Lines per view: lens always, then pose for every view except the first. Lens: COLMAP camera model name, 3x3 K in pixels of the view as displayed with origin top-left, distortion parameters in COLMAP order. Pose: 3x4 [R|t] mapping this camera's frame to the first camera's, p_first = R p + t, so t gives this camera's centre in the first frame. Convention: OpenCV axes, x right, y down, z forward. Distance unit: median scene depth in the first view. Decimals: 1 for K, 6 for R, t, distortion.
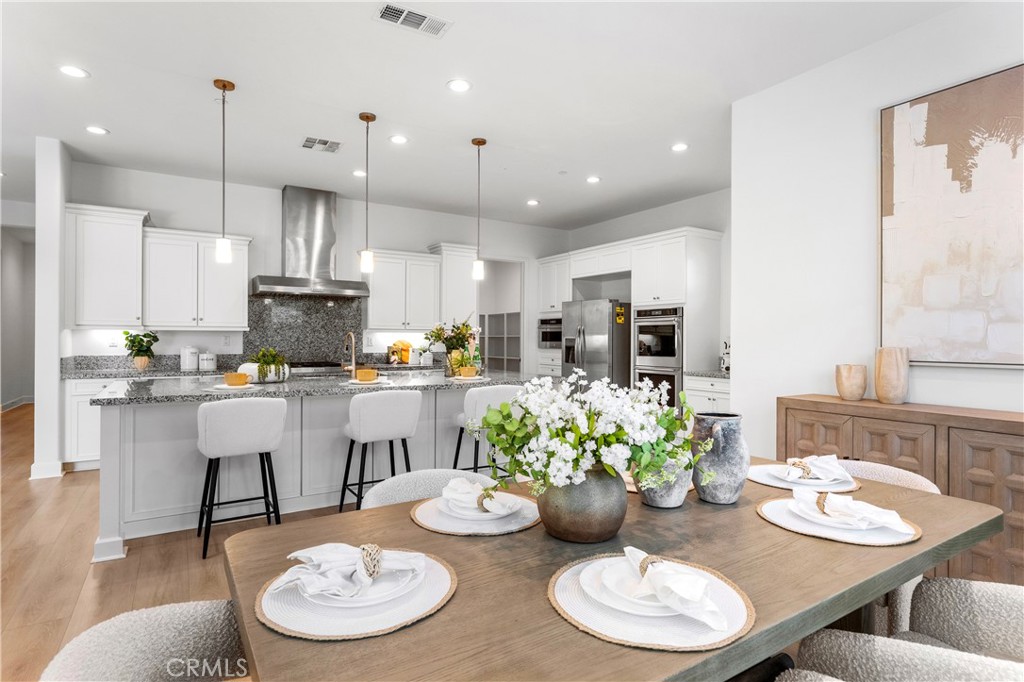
lens RADIAL K [[530.7, 0, 508.7], [0, 530.7, 336.1], [0, 0, 1]] dist [0.003286, 0.000093]
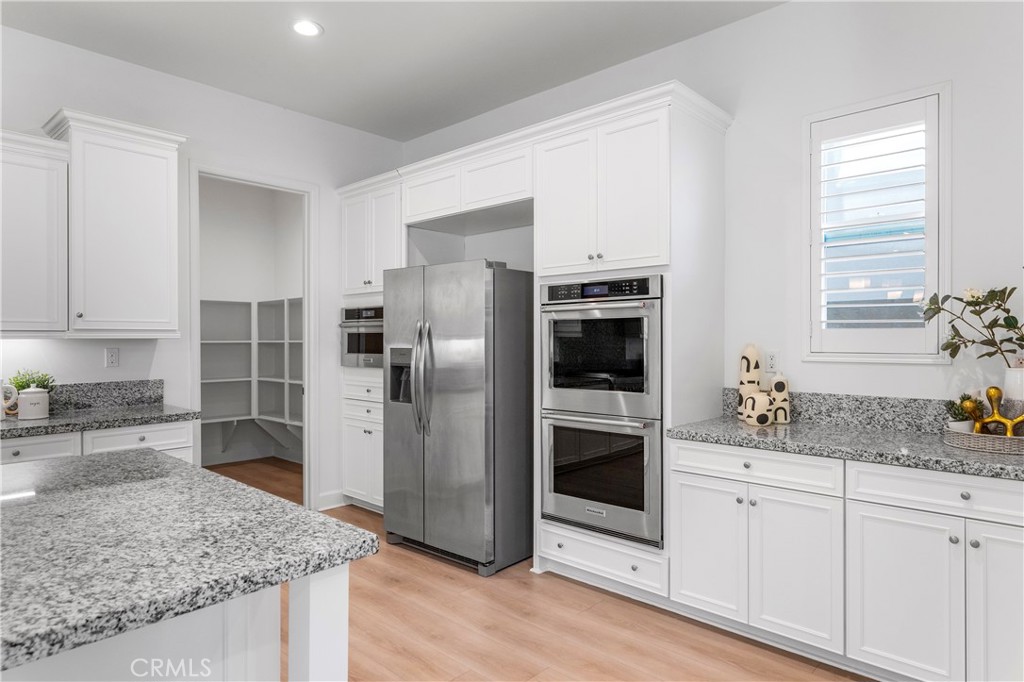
lens RADIAL K [[598.6, 0, 508.0], [0, 598.6, 337.5], [0, 0, 1]] dist [0.003157, 0.000101]
pose [[0.964699, -0.004424, 0.263317, 0.068498], [0.004222, 0.999990, 0.001334, -0.005294], [-0.263321, -0.000176, 0.964708, 0.469718]]
